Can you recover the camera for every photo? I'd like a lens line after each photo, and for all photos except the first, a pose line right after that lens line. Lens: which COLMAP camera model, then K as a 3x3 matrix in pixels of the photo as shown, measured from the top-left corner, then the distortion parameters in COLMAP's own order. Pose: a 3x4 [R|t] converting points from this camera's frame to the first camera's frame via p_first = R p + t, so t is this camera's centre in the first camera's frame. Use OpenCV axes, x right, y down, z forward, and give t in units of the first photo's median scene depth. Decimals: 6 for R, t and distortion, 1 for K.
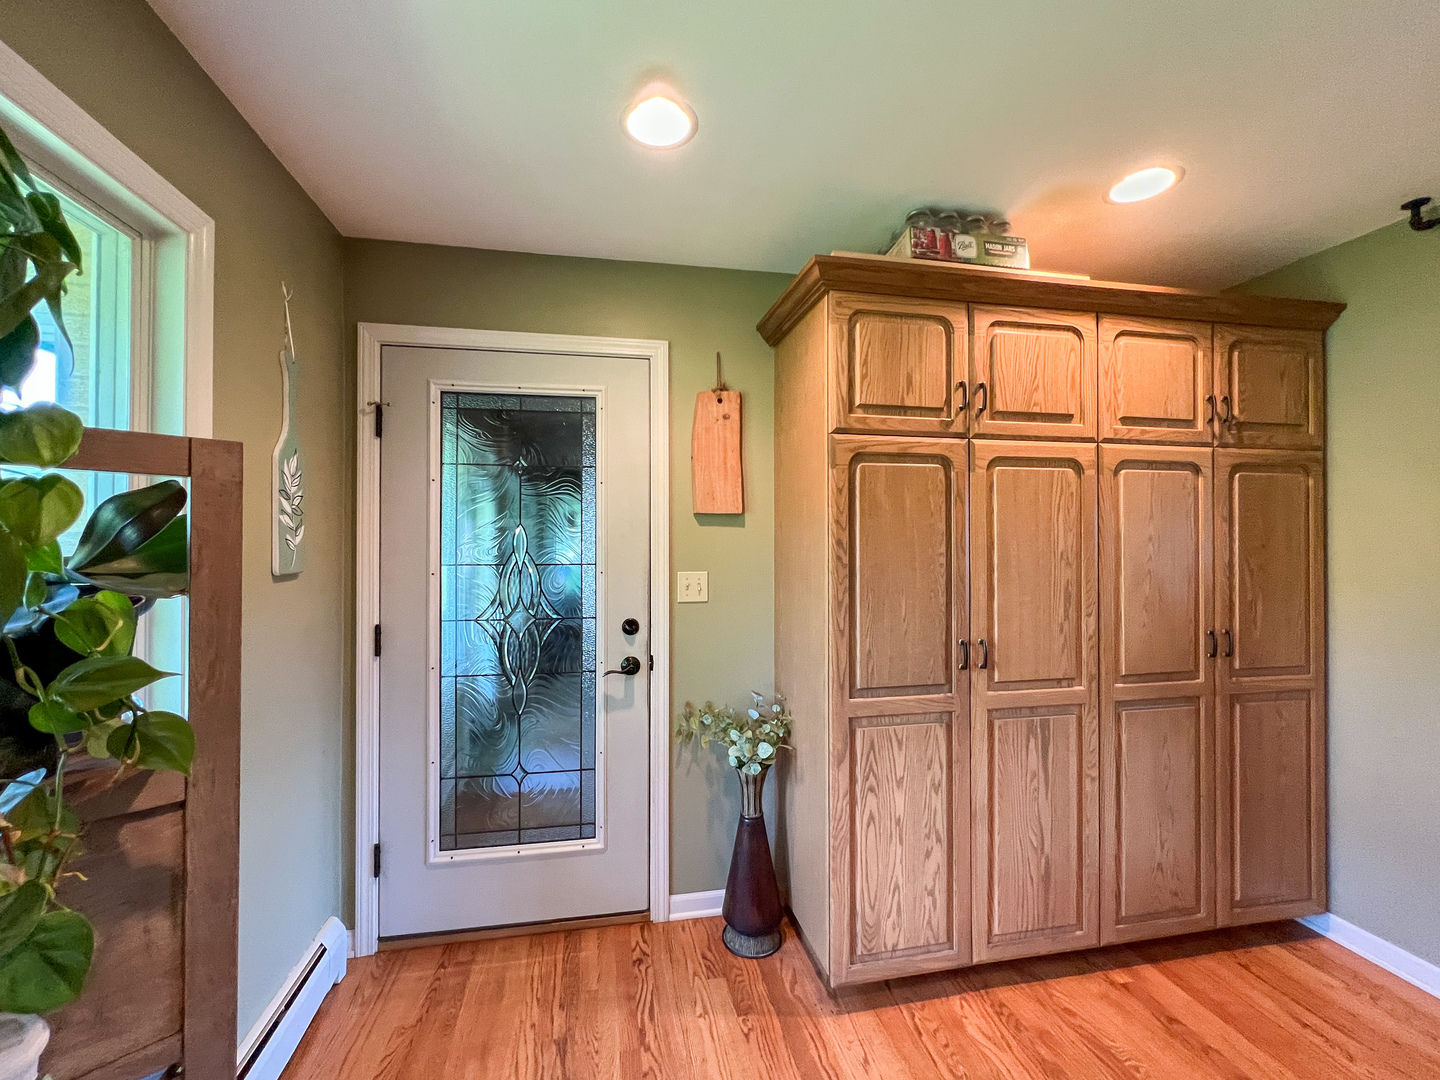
lens RADIAL K [[576.4, 0, 727.7], [0, 576.4, 532.4], [0, 0, 1]] dist [0.001261, 0.000072]
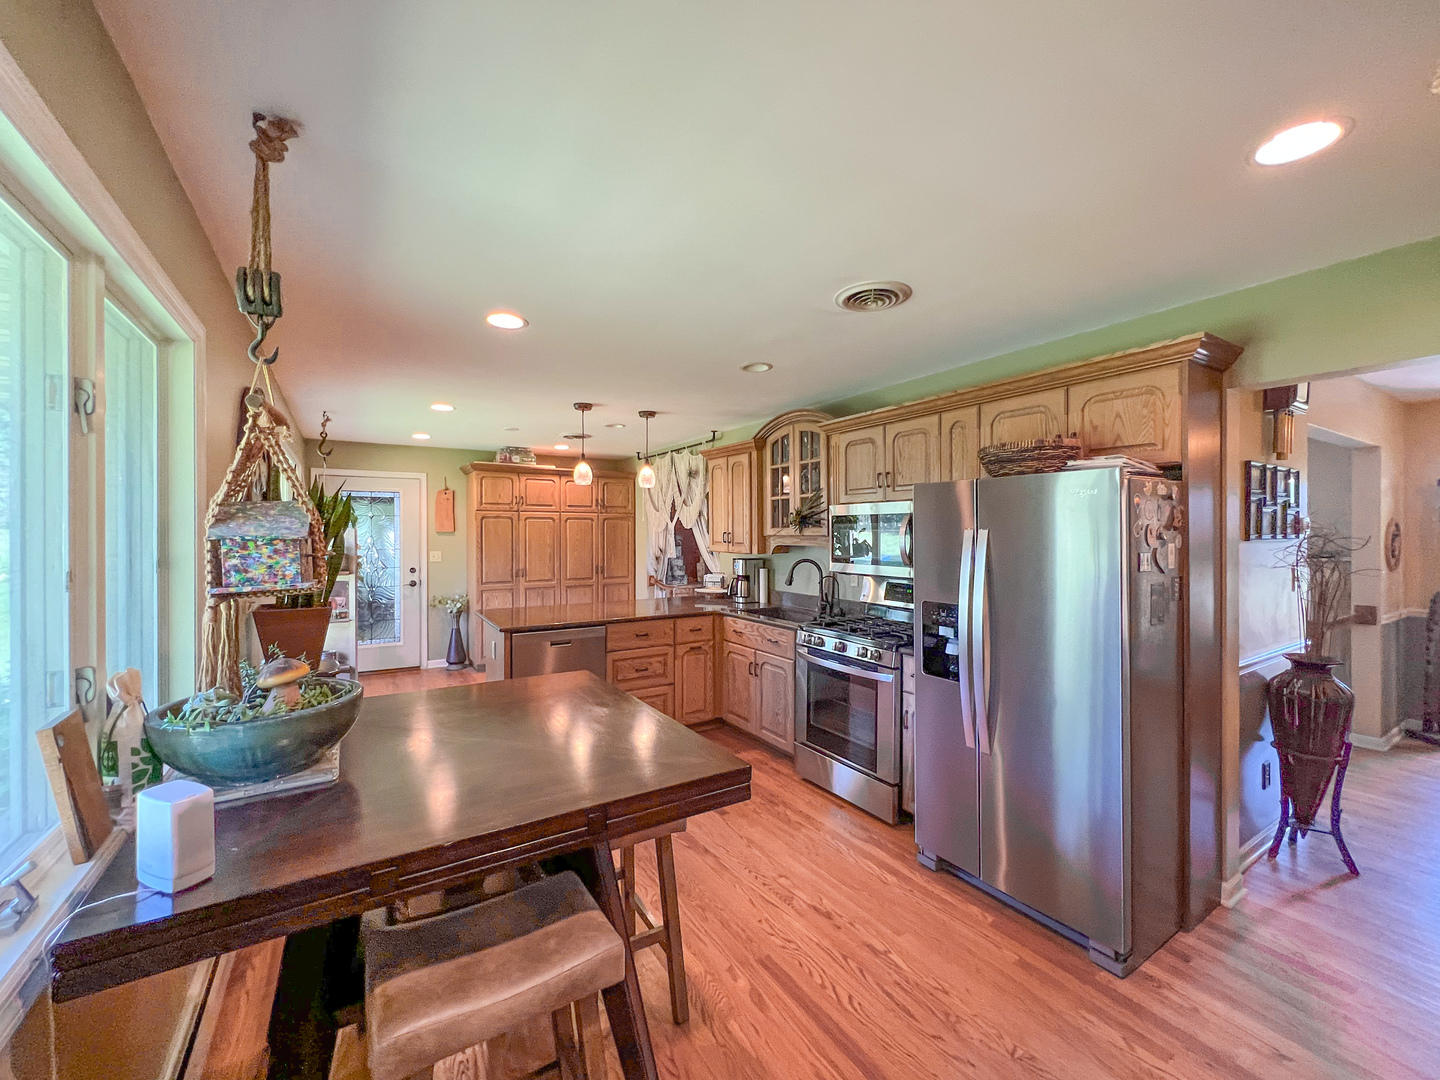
lens RADIAL K [[587.2, 0, 718.9], [0, 587.2, 529.8], [0, 0, 1]] dist [-0.000560, 0.000489]
pose [[0.951570, -0.001863, 0.307427, 0.451909], [0.001718, 0.999998, 0.000743, -0.051319], [-0.307428, -0.000179, 0.951571, -2.652713]]
